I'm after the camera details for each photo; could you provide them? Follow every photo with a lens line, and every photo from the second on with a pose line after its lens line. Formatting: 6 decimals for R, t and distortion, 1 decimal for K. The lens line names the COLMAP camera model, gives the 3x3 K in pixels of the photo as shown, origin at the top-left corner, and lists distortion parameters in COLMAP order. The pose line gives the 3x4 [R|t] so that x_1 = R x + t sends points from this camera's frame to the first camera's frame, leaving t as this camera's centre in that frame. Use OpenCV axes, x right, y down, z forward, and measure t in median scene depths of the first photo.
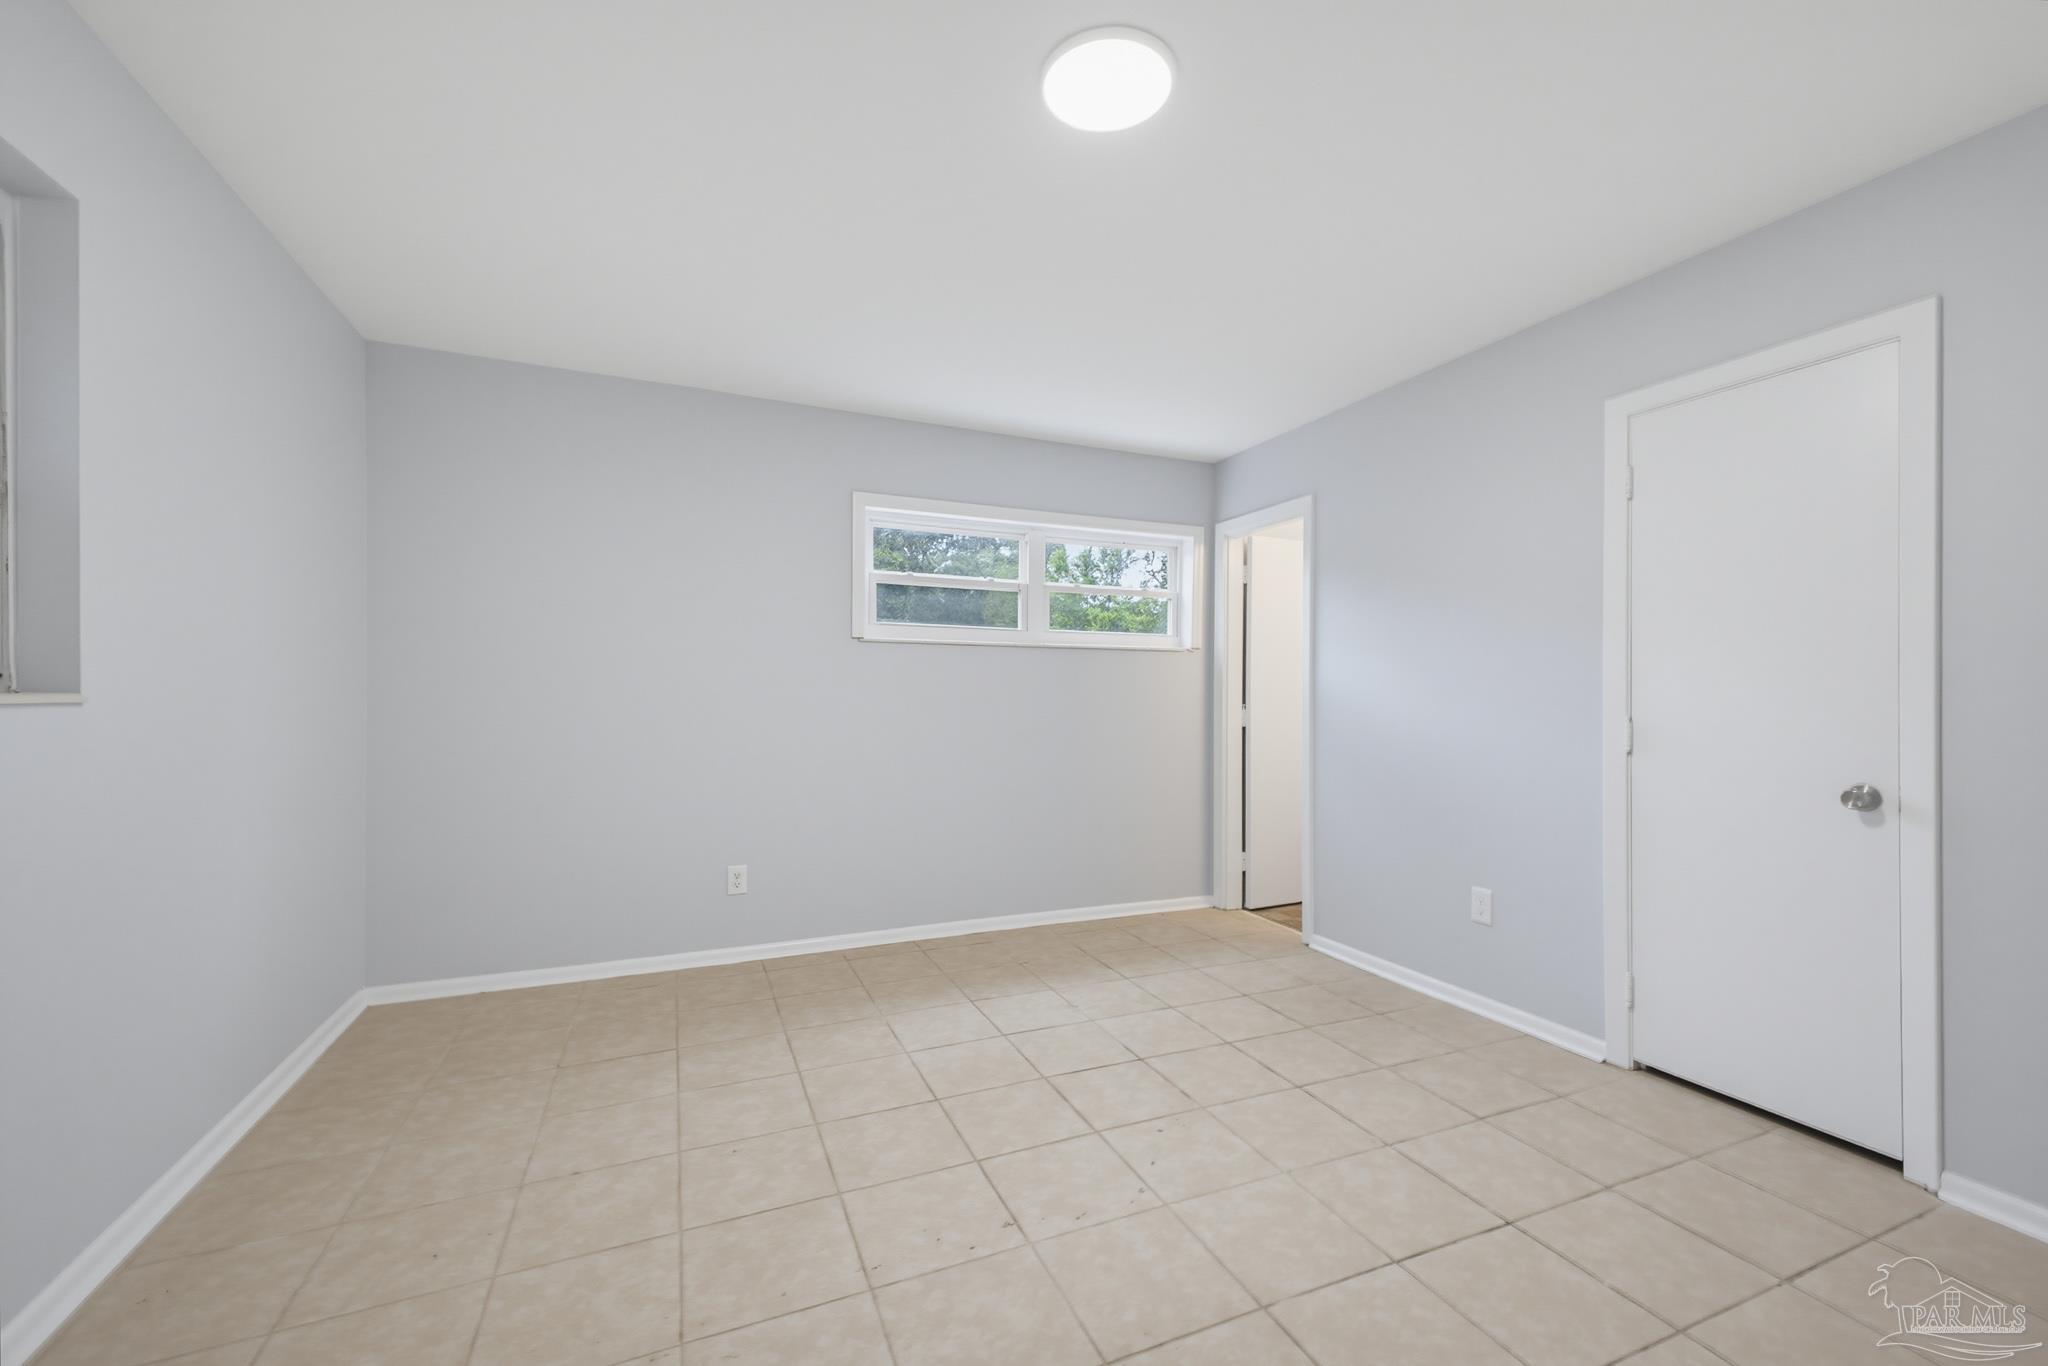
lens RADIAL K [[828.6, 0, 1034.7], [0, 828.6, 690.5], [0, 0, 1]] dist [0.018979, -0.000007]
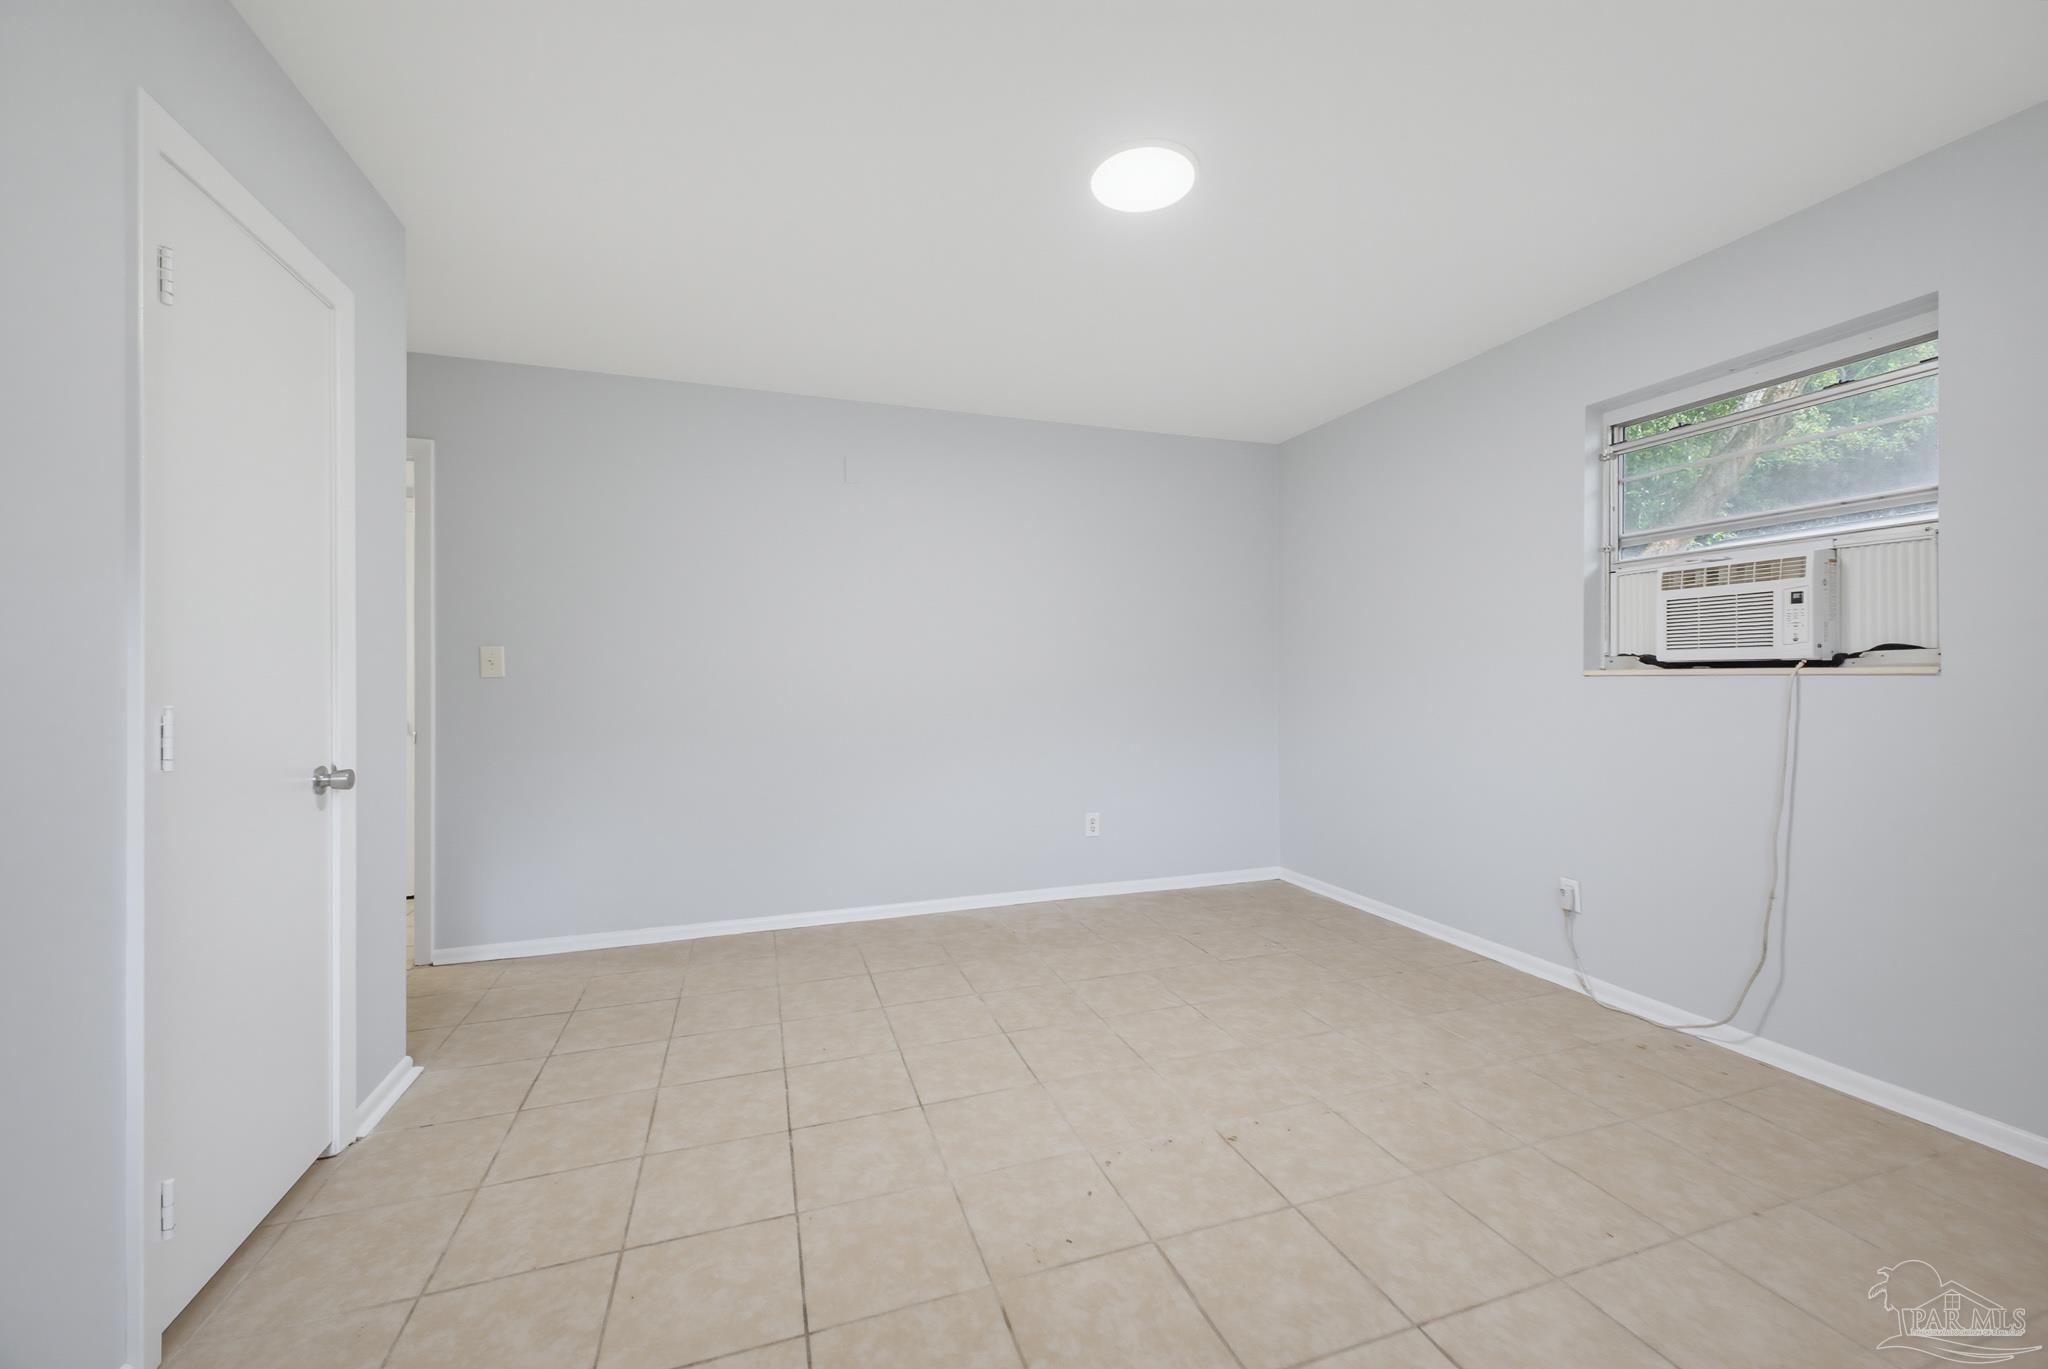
lens RADIAL K [[805.2, 0, 1034.8], [0, 805.2, 692.6], [0, 0, 1]] dist [0.002546, -0.000099]
pose [[-0.997122, 0.003075, 0.075751, 0.104760], [0.003843, 0.999943, 0.009999, 0.016805], [-0.075715, 0.010261, -0.997077, 1.461288]]
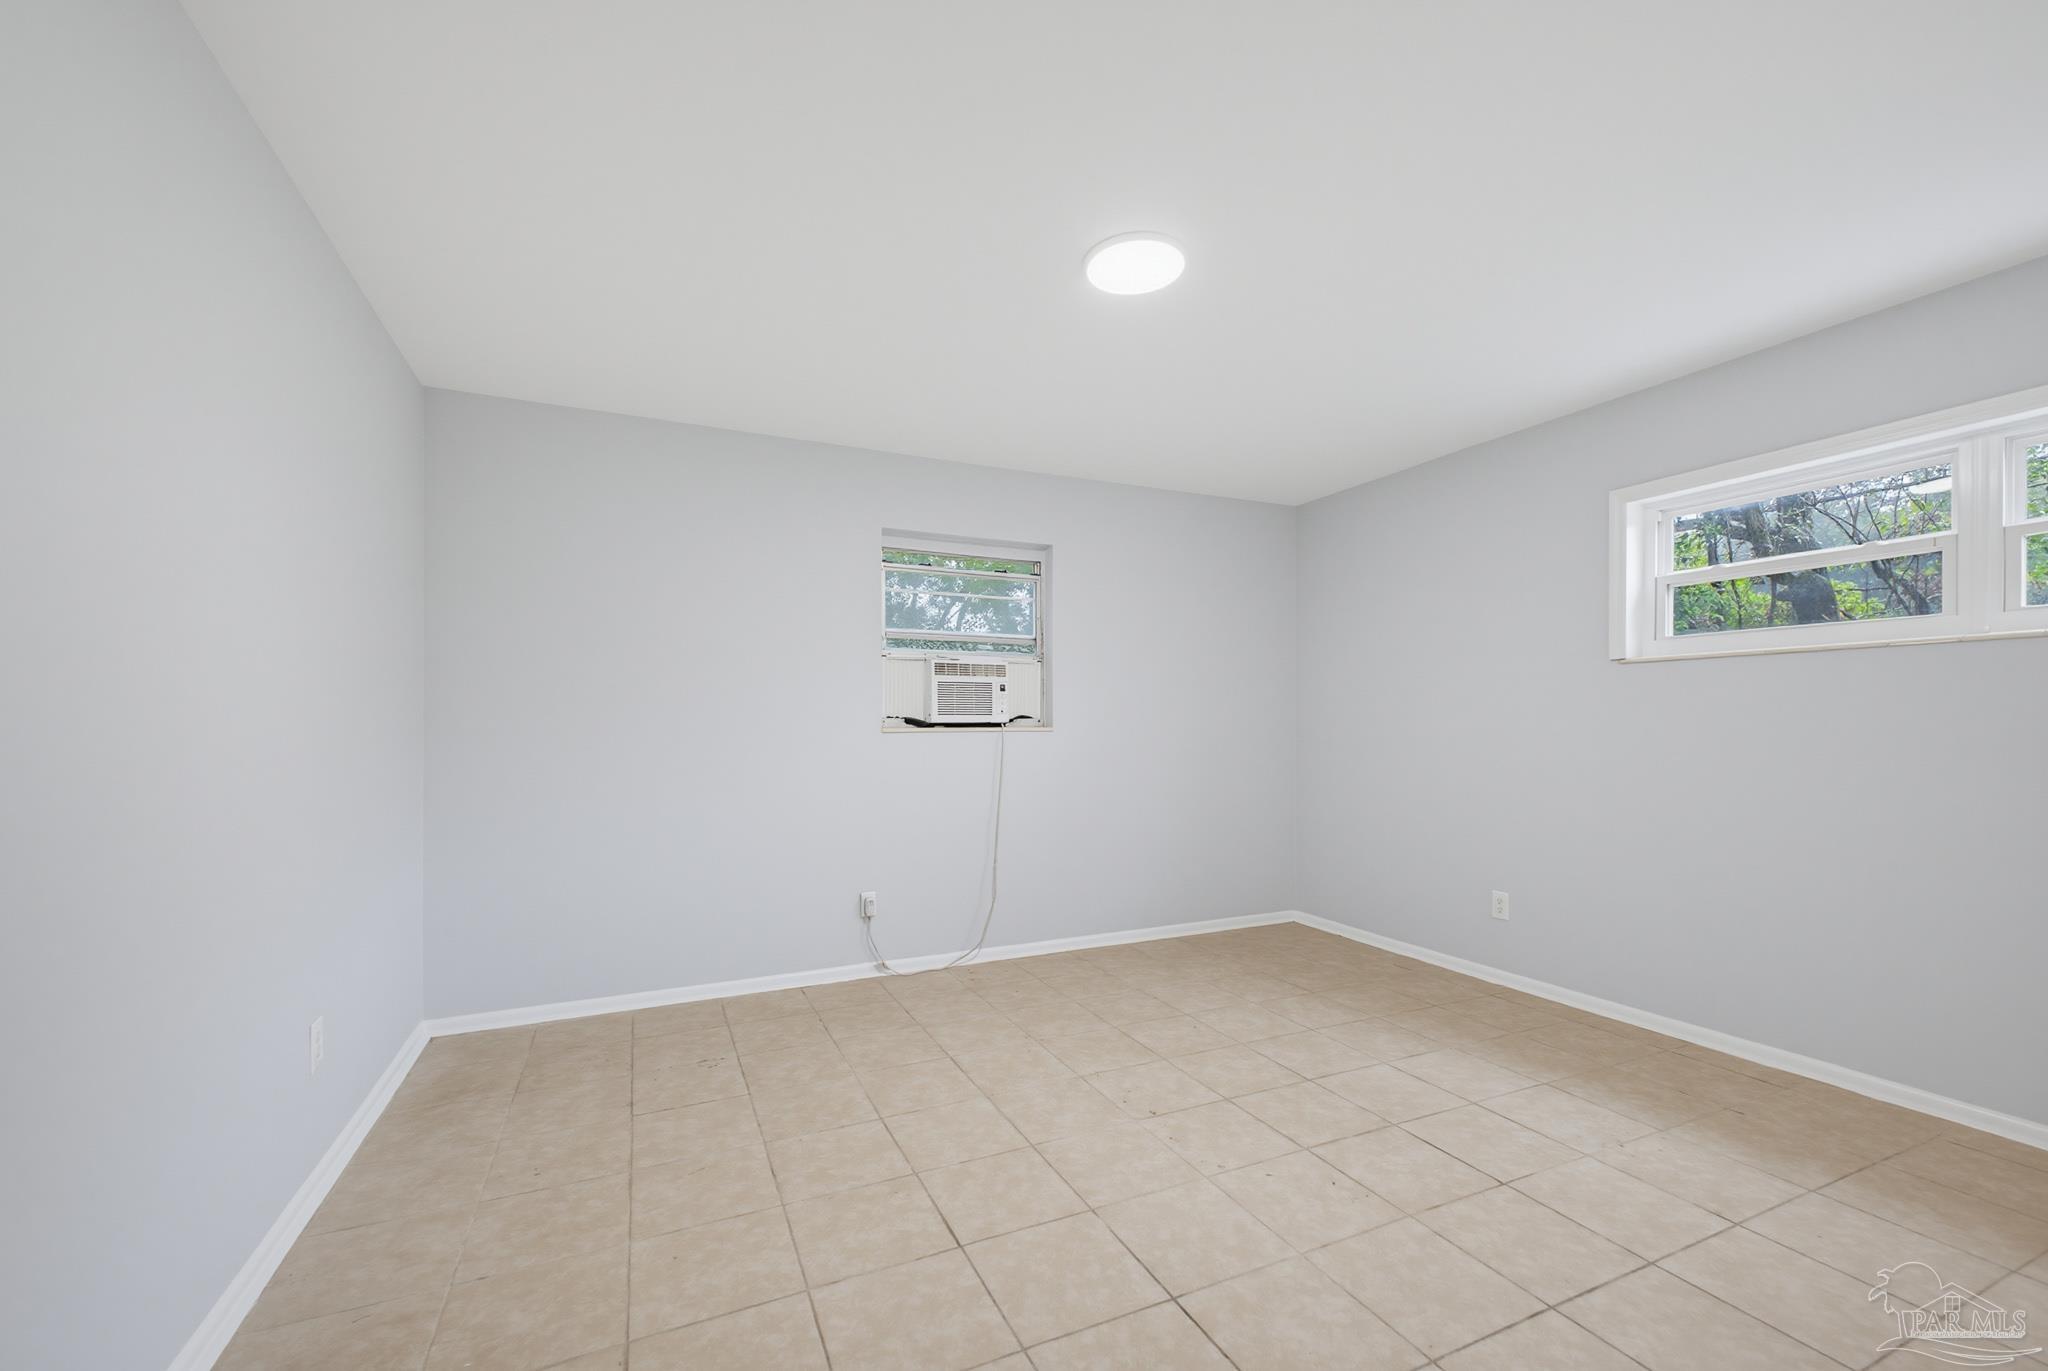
lens RADIAL K [[832.0, 0, 1025.8], [0, 832.0, 729.6], [0, 0, 1]] dist [0.029756, 0.000002]
pose [[0.029227, 0.002445, -0.999570, 0.933406], [0.007975, 0.999965, 0.002679, 0.001254], [0.999541, -0.008050, 0.029207, 0.525443]]
